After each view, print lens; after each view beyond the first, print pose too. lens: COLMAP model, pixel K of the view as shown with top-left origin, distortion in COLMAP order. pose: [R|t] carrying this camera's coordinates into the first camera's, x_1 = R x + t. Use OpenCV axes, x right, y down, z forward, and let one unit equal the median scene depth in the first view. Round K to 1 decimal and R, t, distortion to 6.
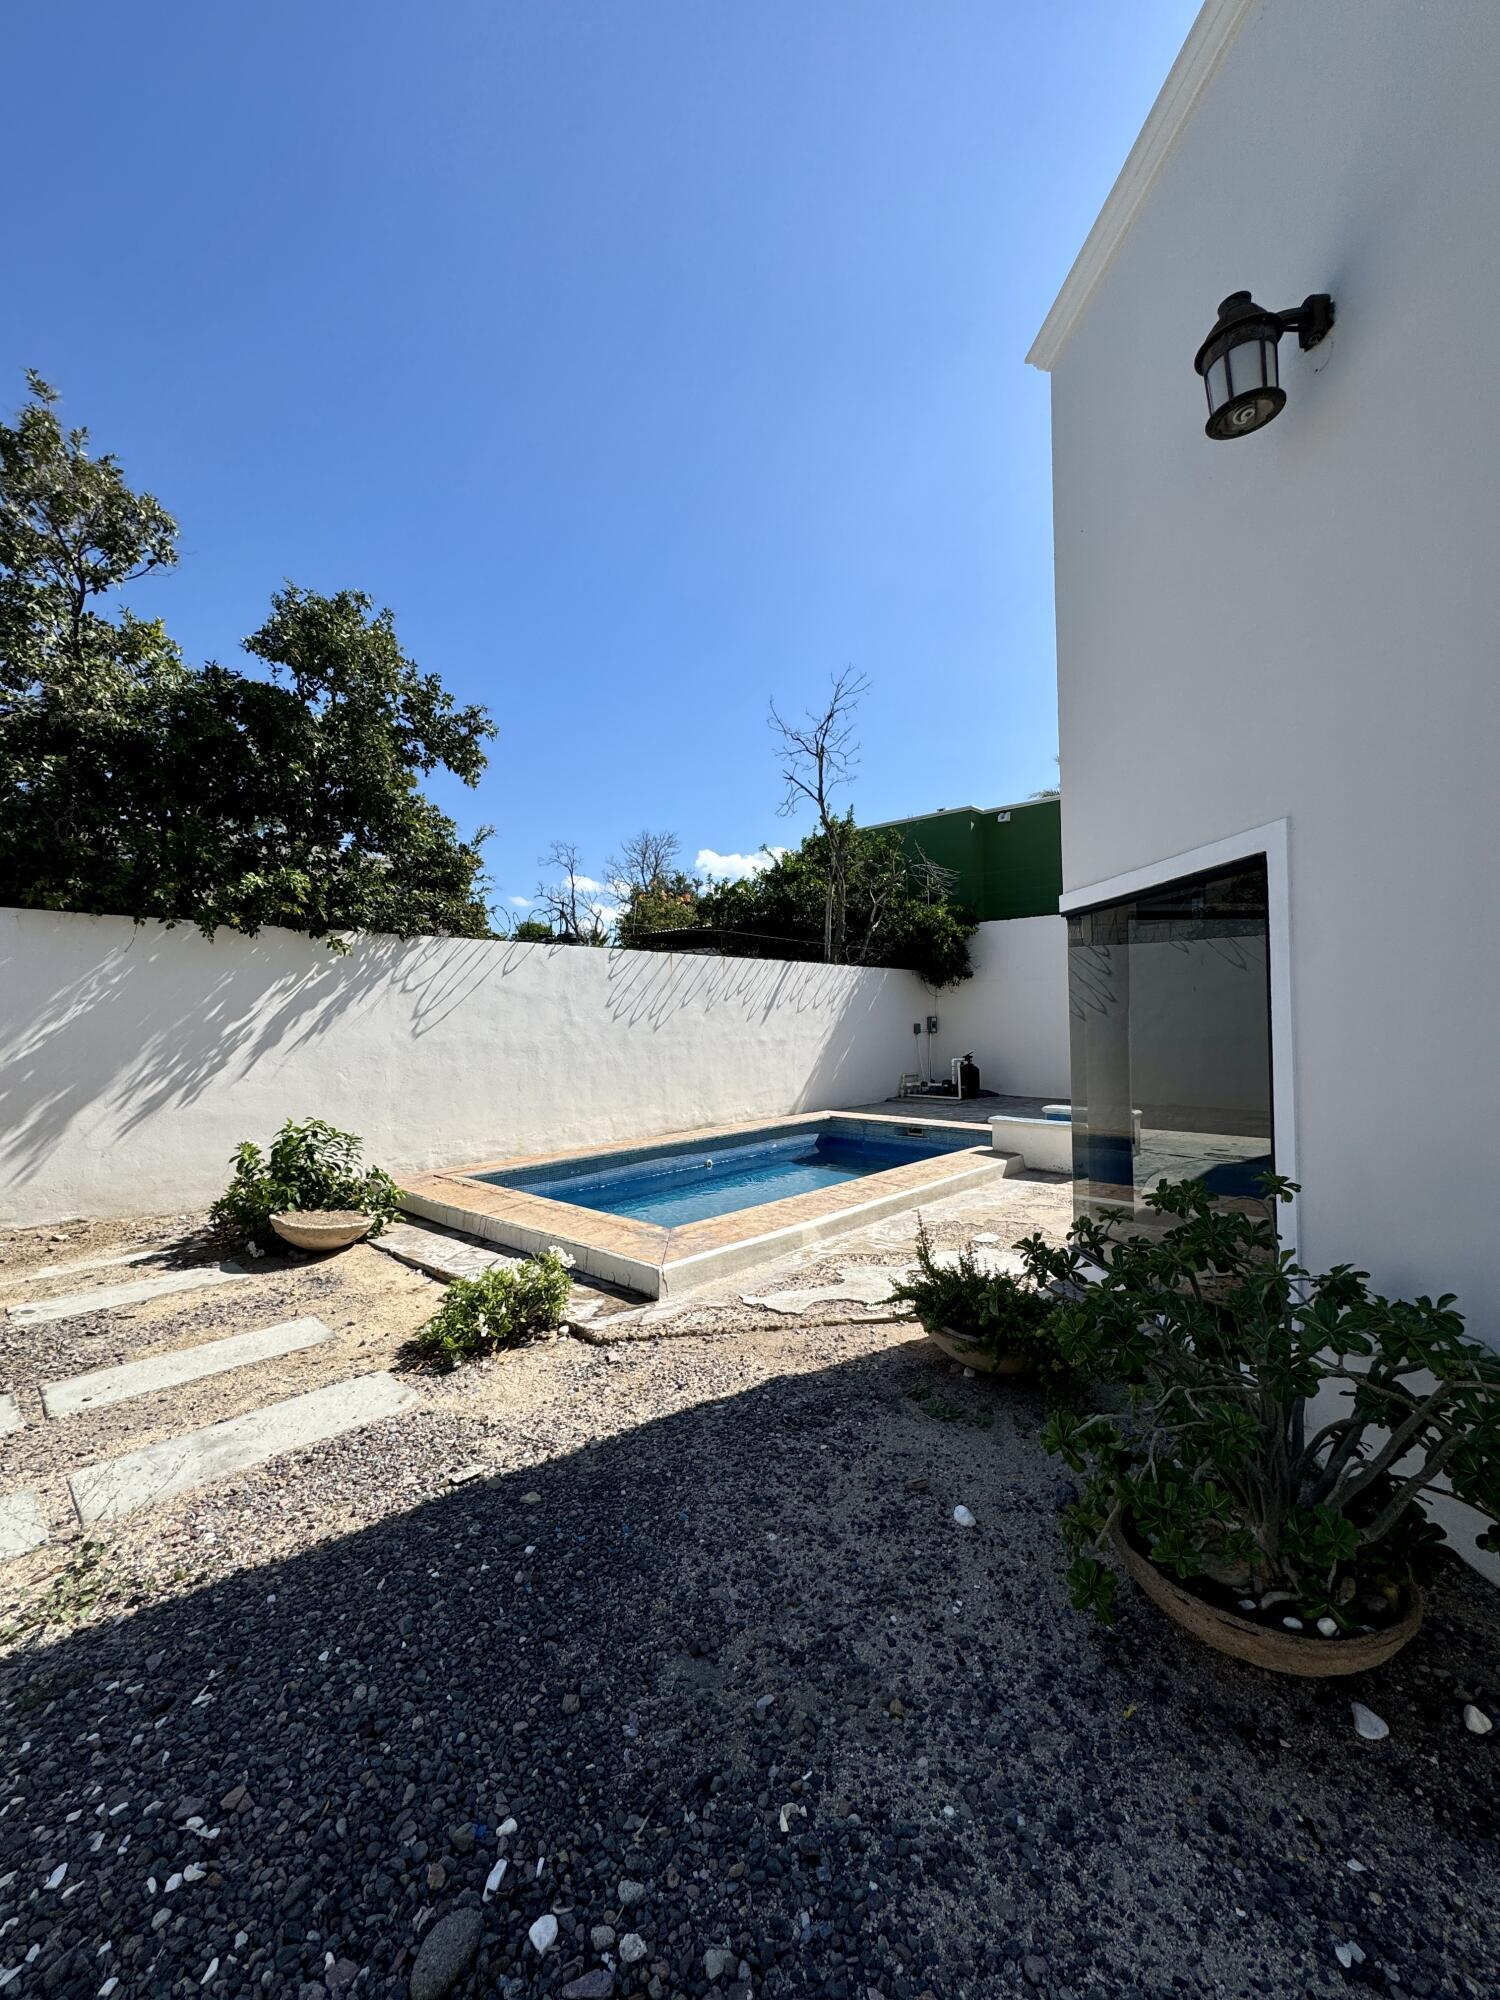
lens RADIAL K [[805.5, 0, 761.4], [0, 805.5, 999.2], [0, 0, 1]] dist [-0.003313, 0.001002]
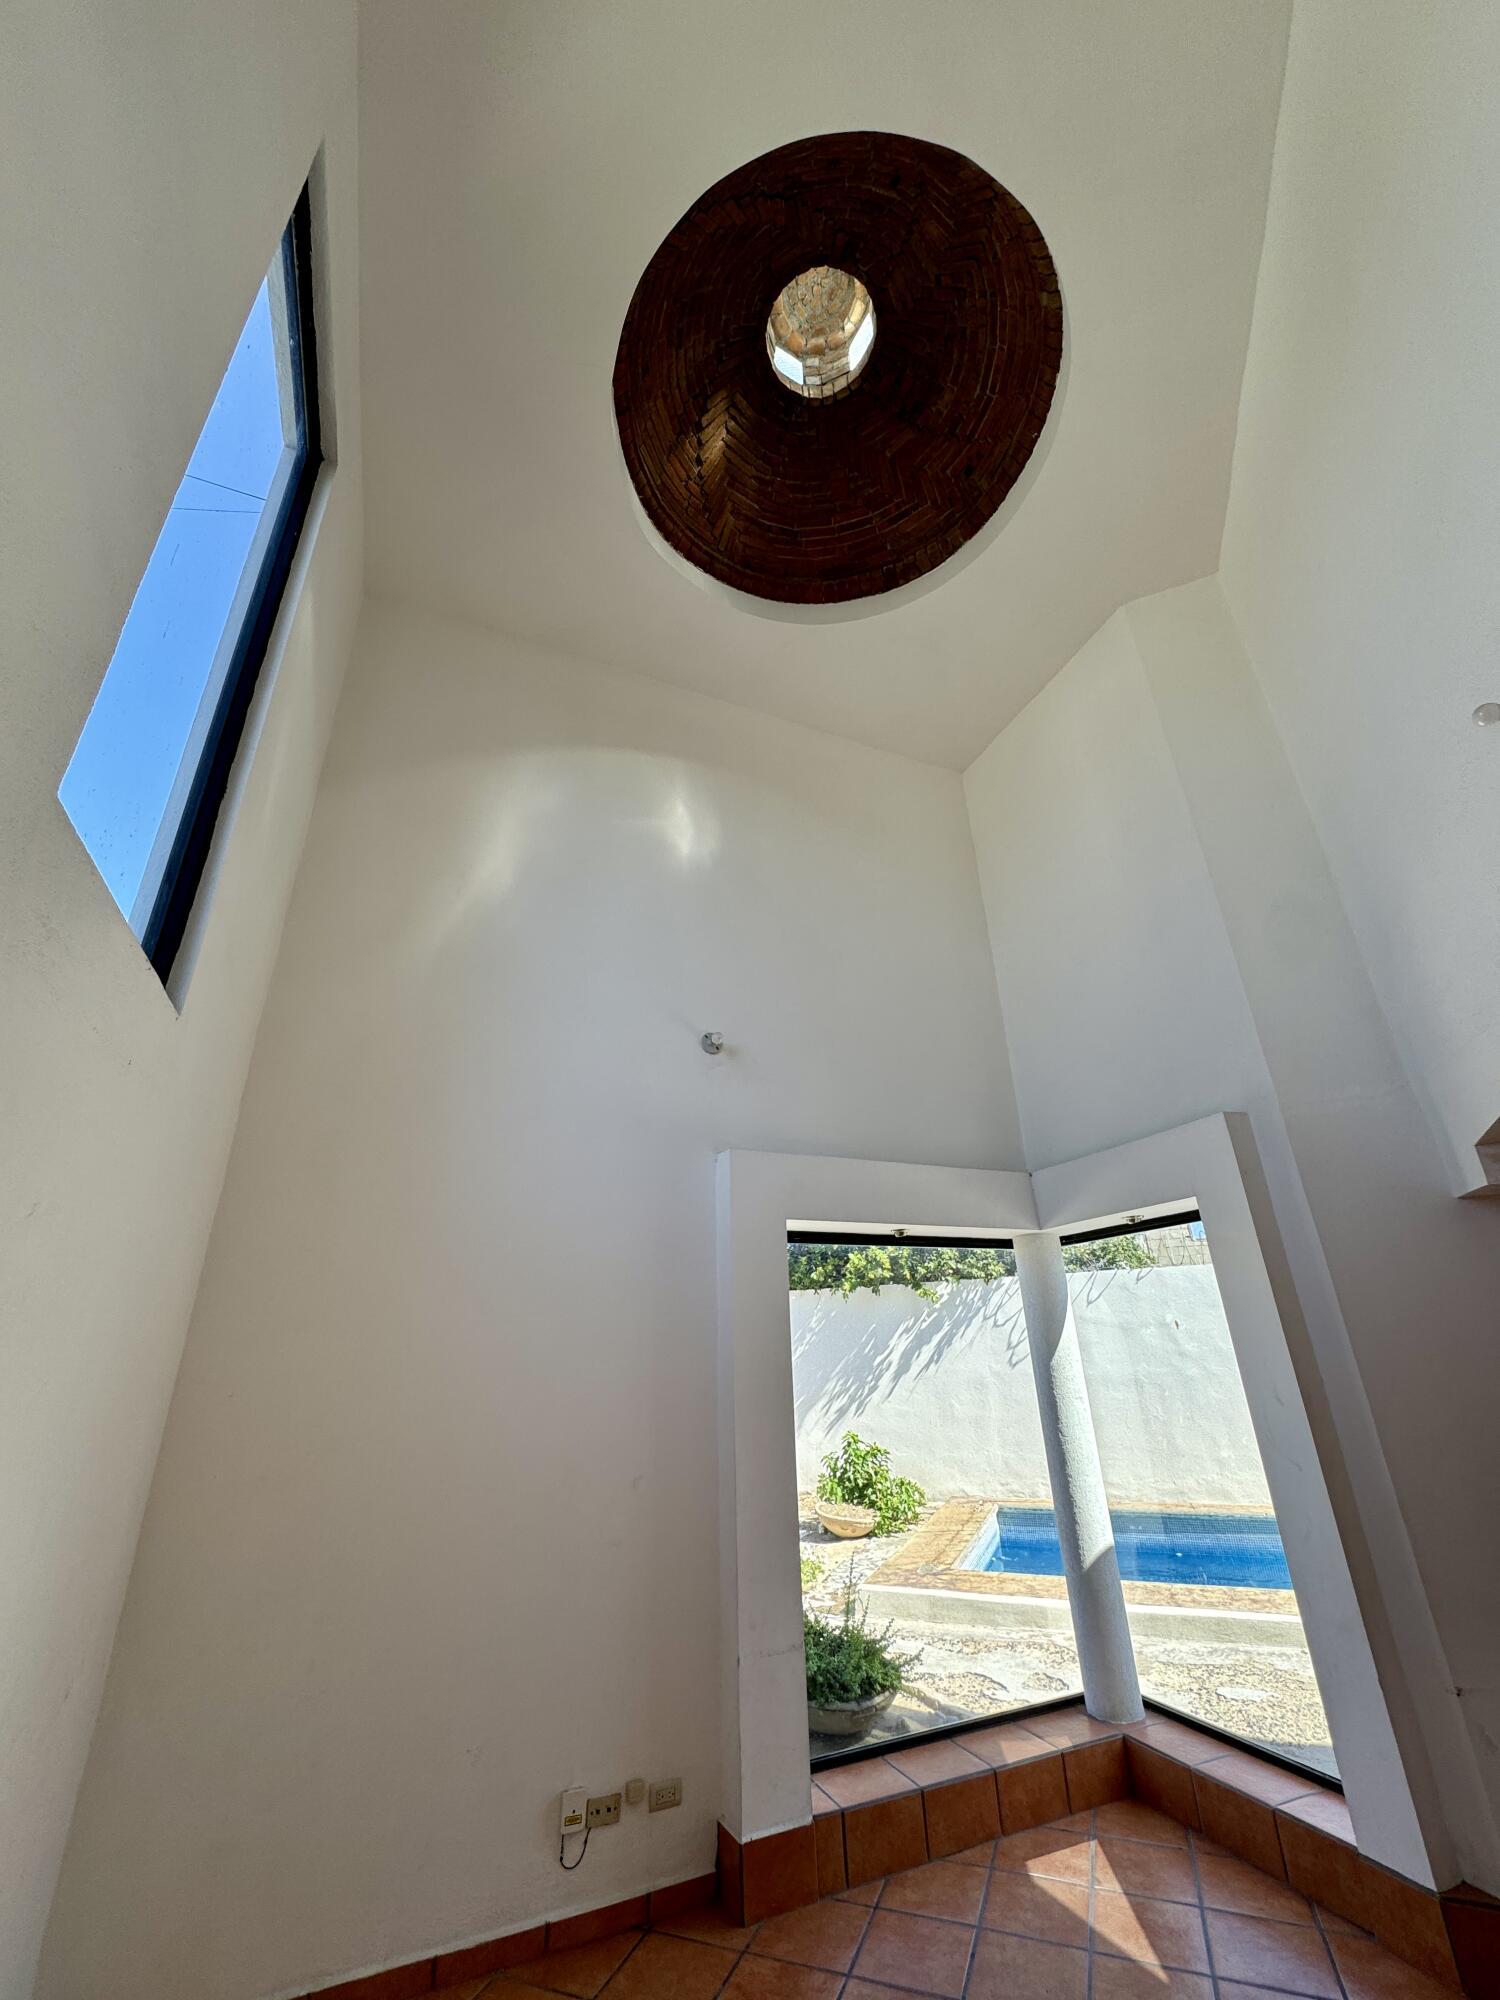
lens RADIAL K [[805.5, 0, 752.9], [0, 805.5, 1003.1], [0, 0, 1]] dist [-0.003313, 0.001002]
pose [[0.292497, -0.385345, -0.875188, 0.946868], [0.038370, 0.919206, -0.391902, 0.004650], [0.955496, 0.081050, 0.283651, 0.348814]]
